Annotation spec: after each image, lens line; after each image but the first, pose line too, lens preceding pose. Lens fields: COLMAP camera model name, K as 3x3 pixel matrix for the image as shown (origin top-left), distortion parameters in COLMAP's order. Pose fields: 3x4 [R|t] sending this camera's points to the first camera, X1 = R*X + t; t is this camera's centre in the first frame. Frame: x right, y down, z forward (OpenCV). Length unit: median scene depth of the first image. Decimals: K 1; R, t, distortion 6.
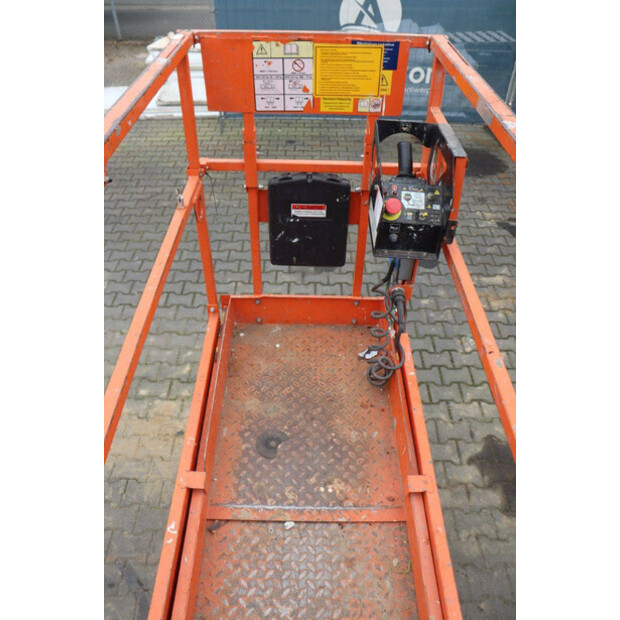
lens RADIAL K [[501.9, 0, 305.1], [0, 501.9, 305.4], [0, 0, 1]] dist [-0.167801, 0.141156]
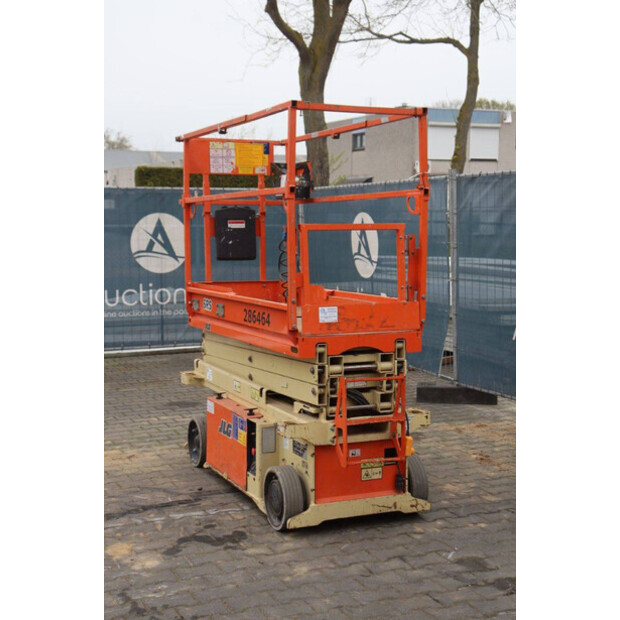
lens RADIAL K [[962.7, 0, 301.1], [0, 962.7, 310.5], [0, 0, 1]] dist [0.109652, 0.028805]
pose [[0.916941, -0.050514, 0.395812, -1.499200], [0.275441, 0.797840, -0.536269, 2.560292], [-0.288706, 0.600750, 0.745485, -1.981492]]
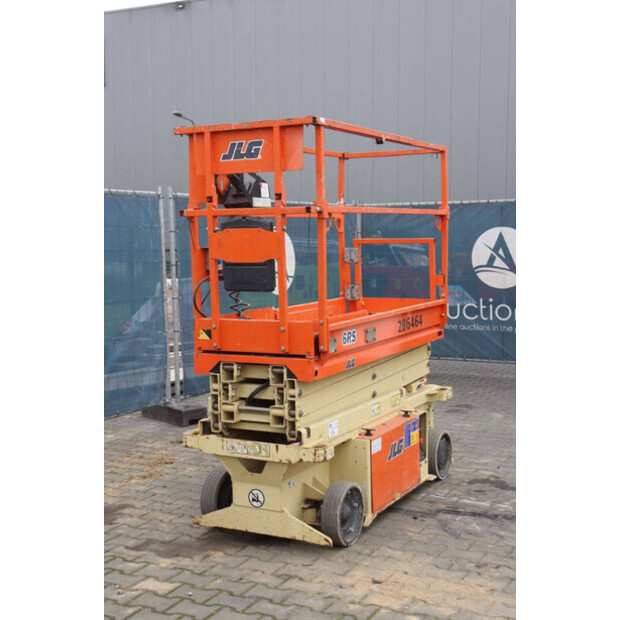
lens RADIAL K [[910.5, 0, 310.0], [0, 910.5, 310.0], [0, 0, 1]] dist [0.117028, -0.052360]
pose [[-0.890188, -0.038935, 0.453927, -1.568550], [0.302701, 0.694089, 0.653156, -2.005699], [-0.340496, 0.718836, -0.606084, 3.134202]]
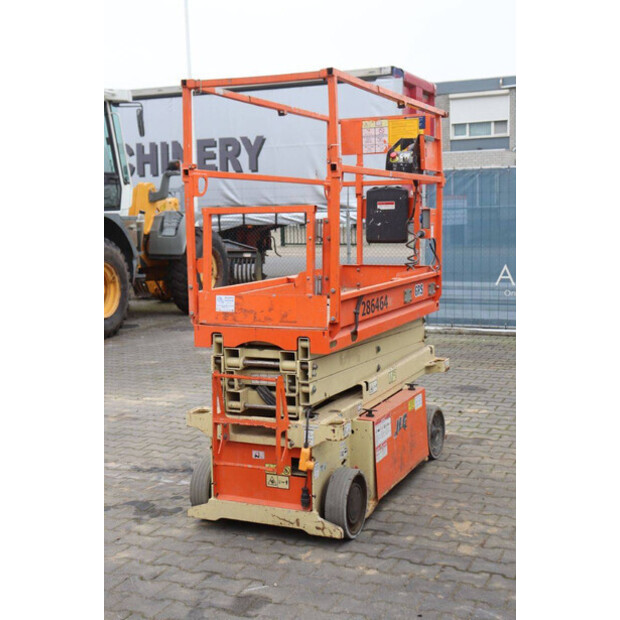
lens RADIAL K [[872.7, 0, 301.2], [0, 872.7, 308.1], [0, 0, 1]] dist [0.063302, 0.077326]
pose [[0.916242, 0.015327, -0.400333, 1.218438], [-0.242906, 0.815895, -0.524702, 2.264795], [0.318587, 0.577997, 0.751280, -1.579281]]
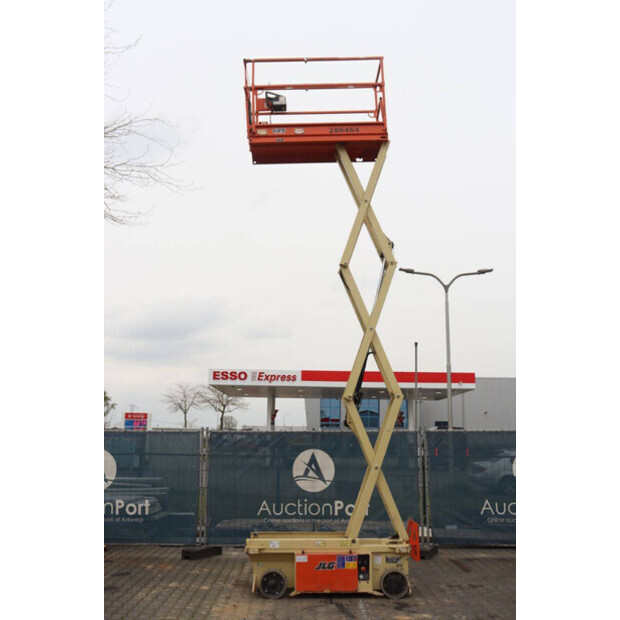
lens RADIAL K [[628.9, 0, 310.0], [0, 628.9, 310.0], [0, 0, 1]] dist [-0.097283, 0.197344]
pose [[-0.012076, 0.195863, 0.980557, -5.518826], [0.665393, 0.733564, -0.138333, -0.103663], [-0.746396, 0.650785, -0.139184, 0.718076]]
